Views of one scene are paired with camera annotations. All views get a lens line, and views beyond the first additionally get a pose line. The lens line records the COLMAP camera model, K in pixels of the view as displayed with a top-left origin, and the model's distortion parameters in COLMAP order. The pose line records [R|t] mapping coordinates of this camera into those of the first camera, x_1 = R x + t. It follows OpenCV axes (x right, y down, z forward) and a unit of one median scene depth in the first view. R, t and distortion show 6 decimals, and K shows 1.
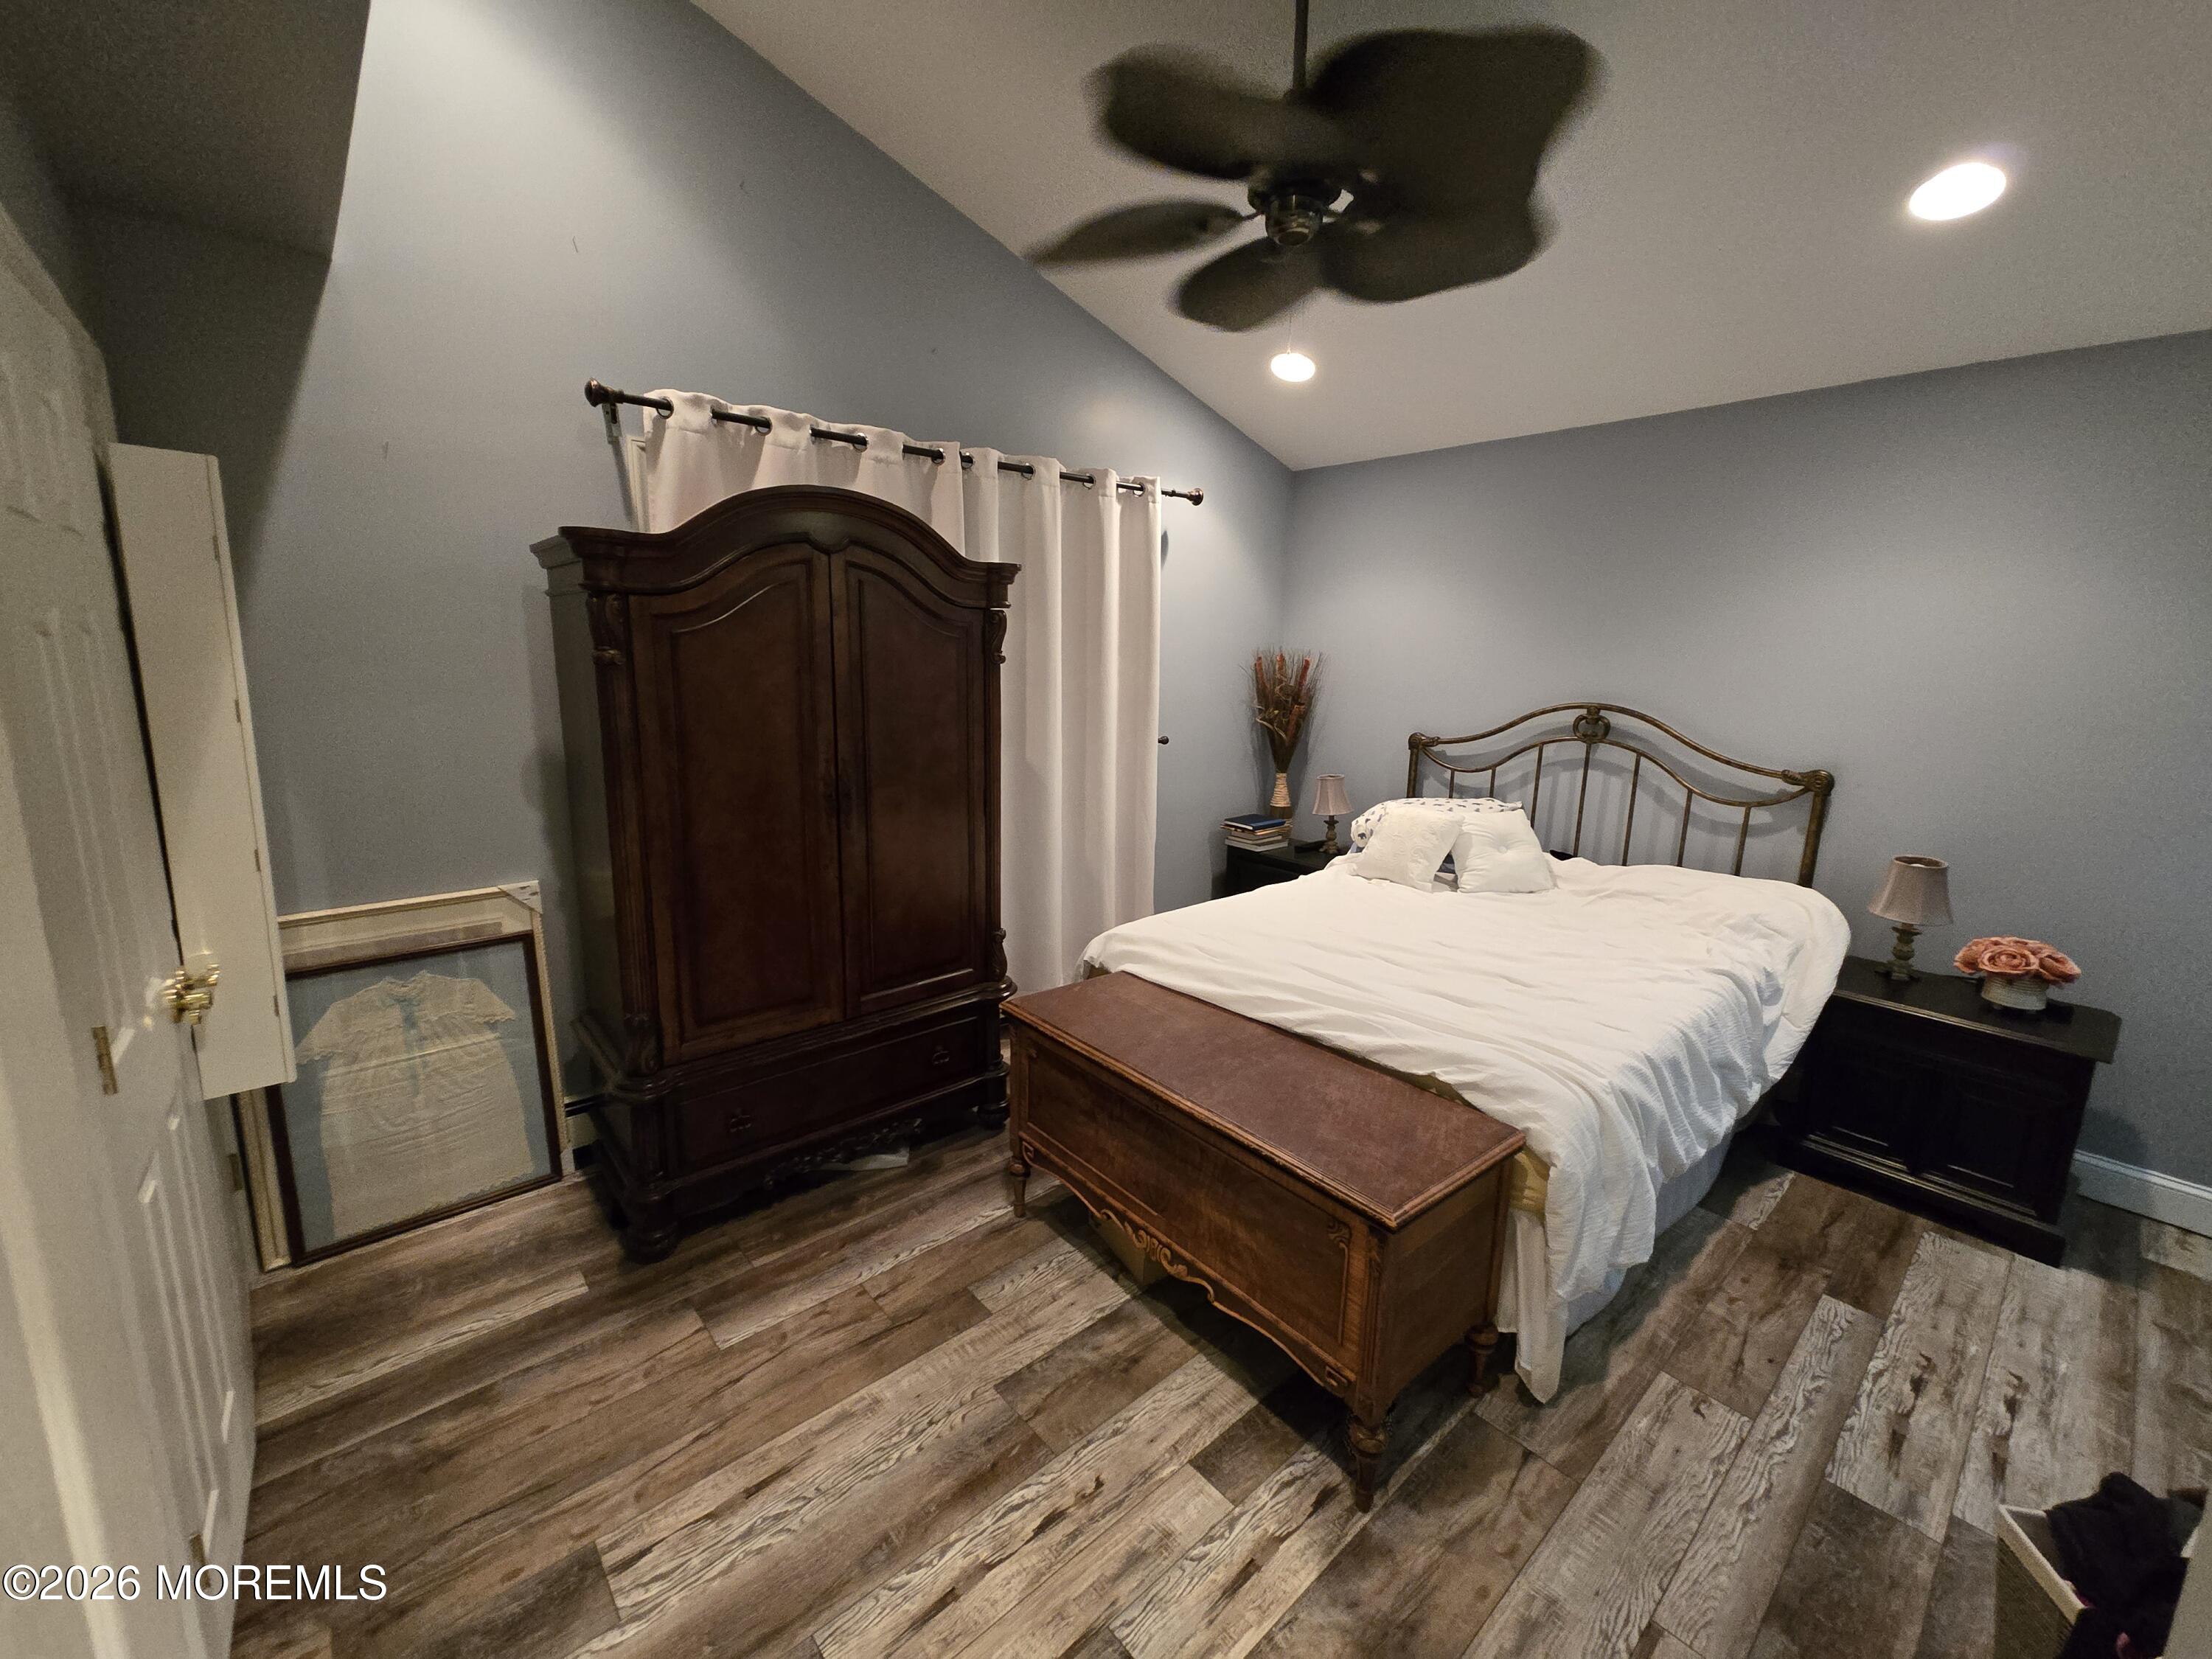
lens RADIAL K [[907.7, 0, 1100.3], [0, 907.7, 819.8], [0, 0, 1]] dist [0.001623, 0.000245]
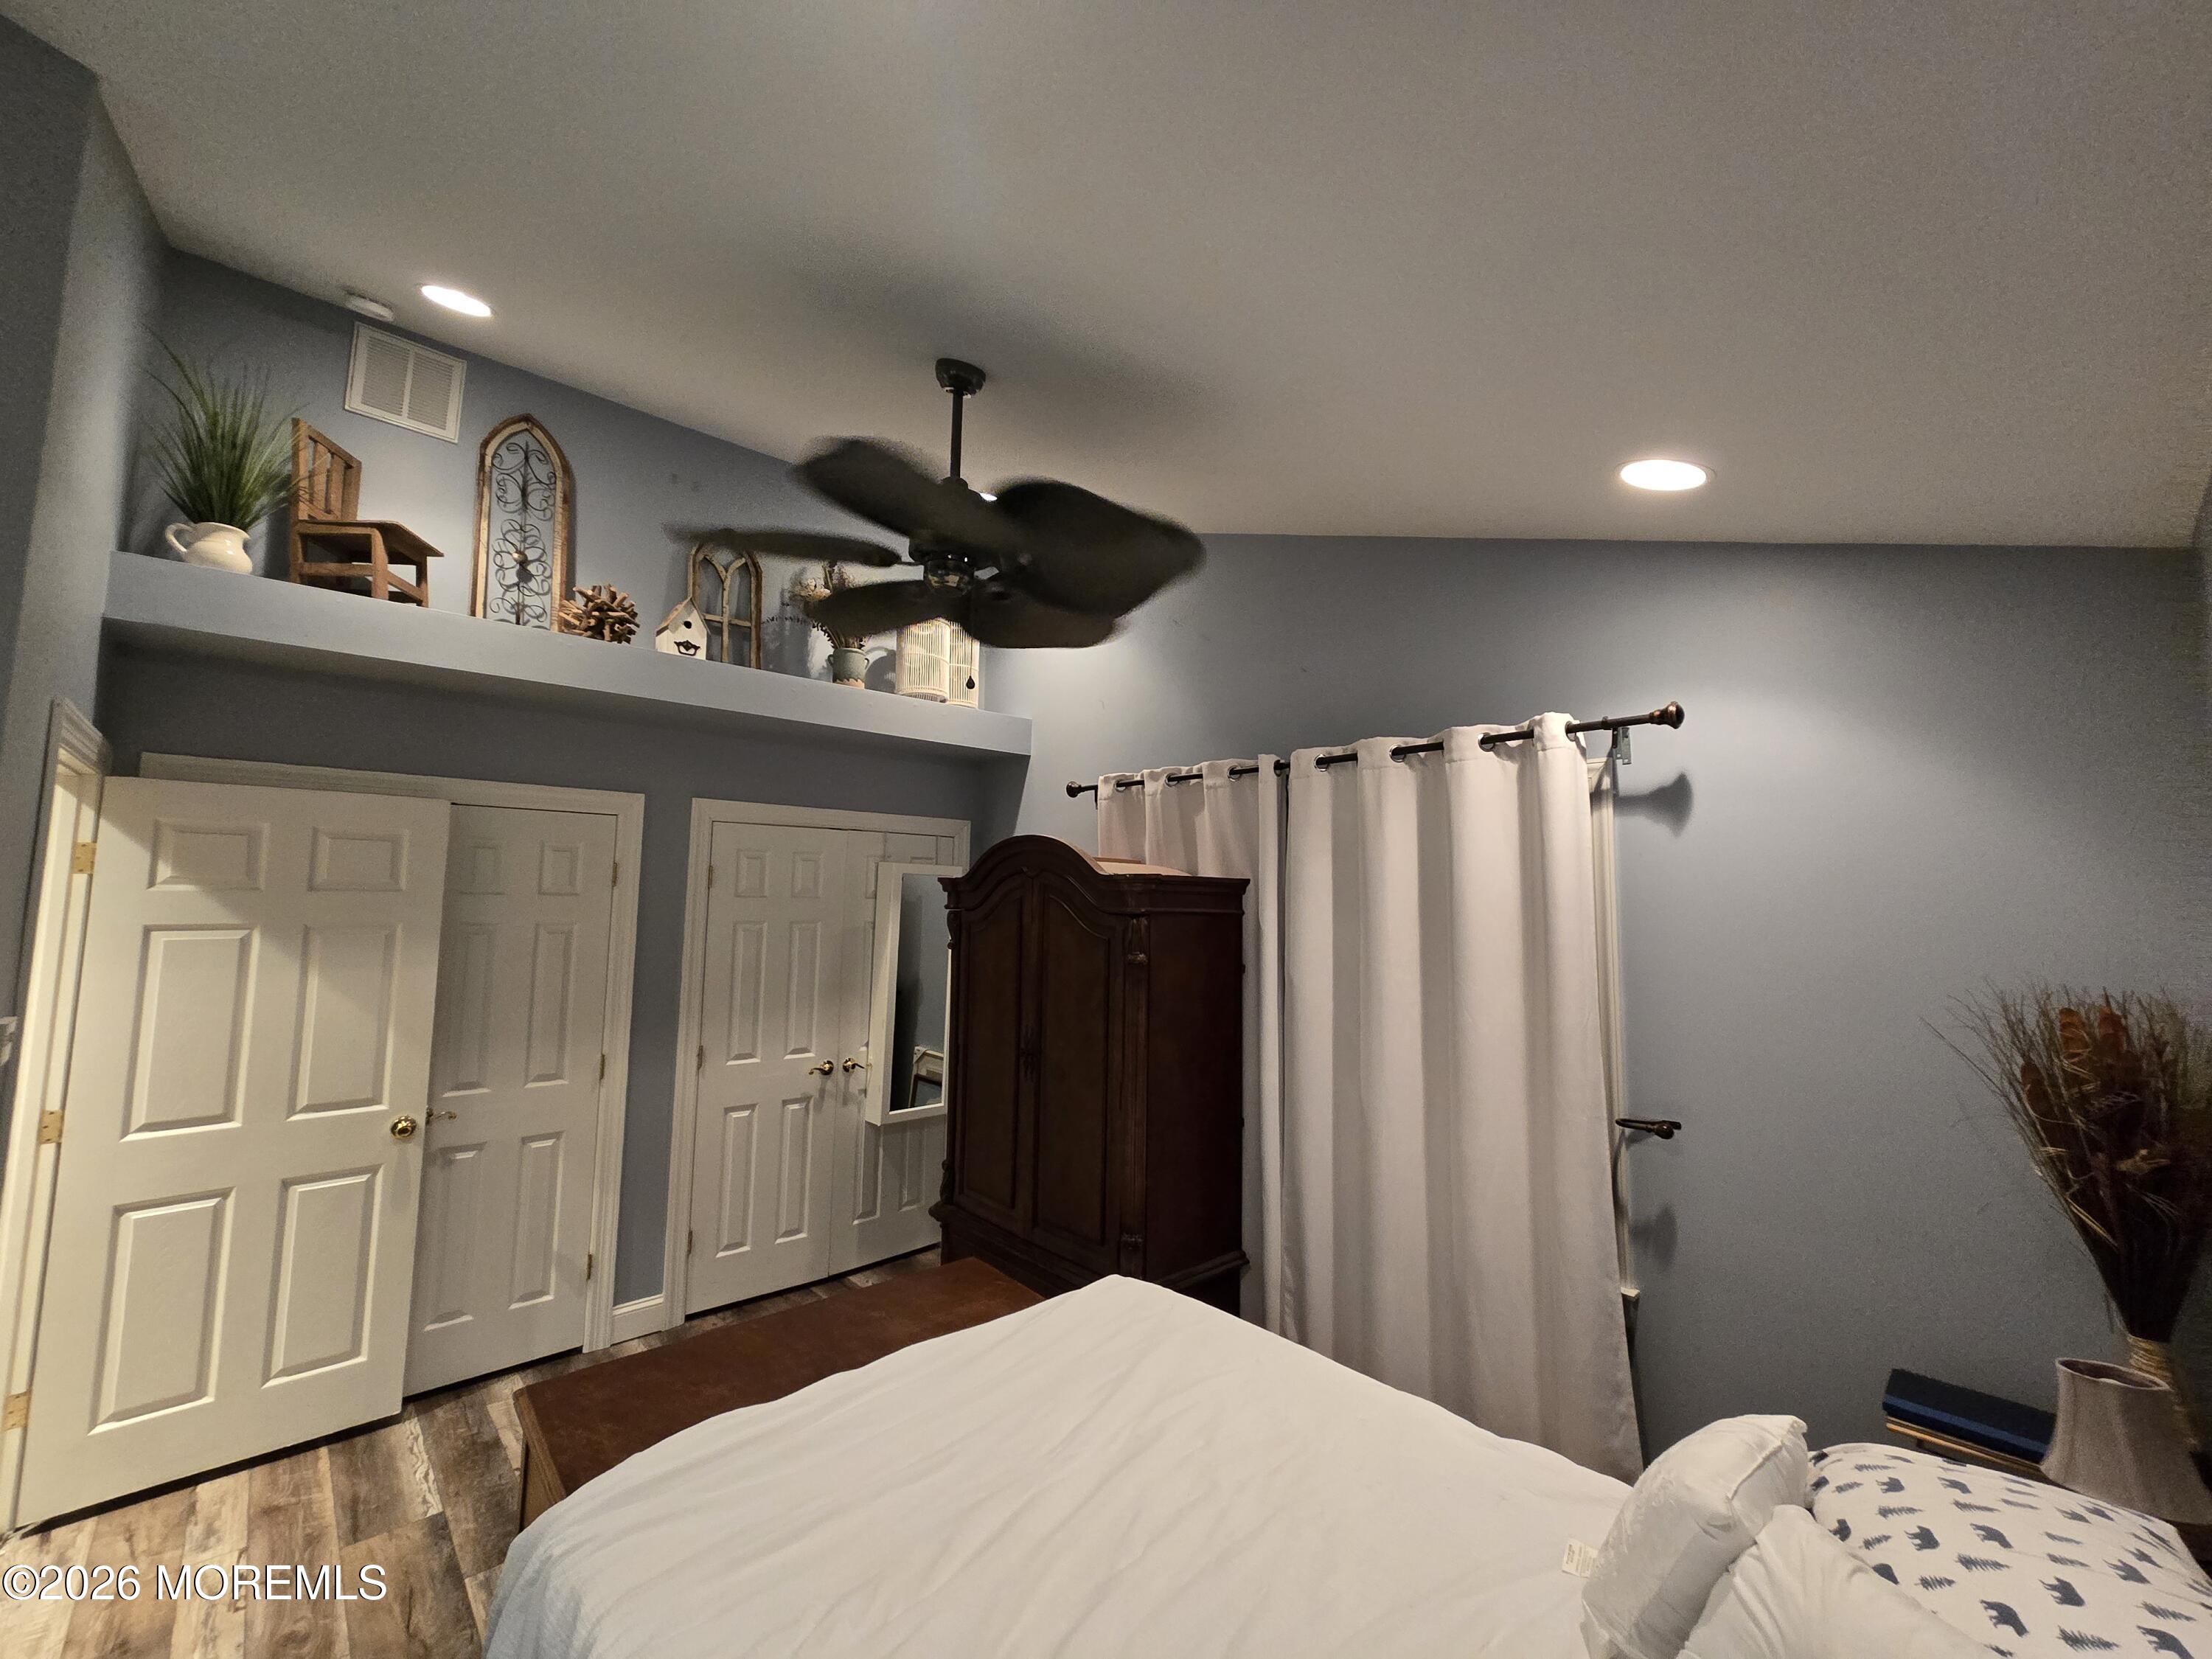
lens RADIAL K [[907.7, 0, 1100.3], [0, 907.7, 819.8], [0, 0, 1]] dist [0.001623, 0.000245]
pose [[0.032709, -0.140983, -0.989472, 0.889398], [-0.235134, 0.961129, -0.144717, -0.158461], [0.971413, 0.237391, -0.001713, 0.882541]]
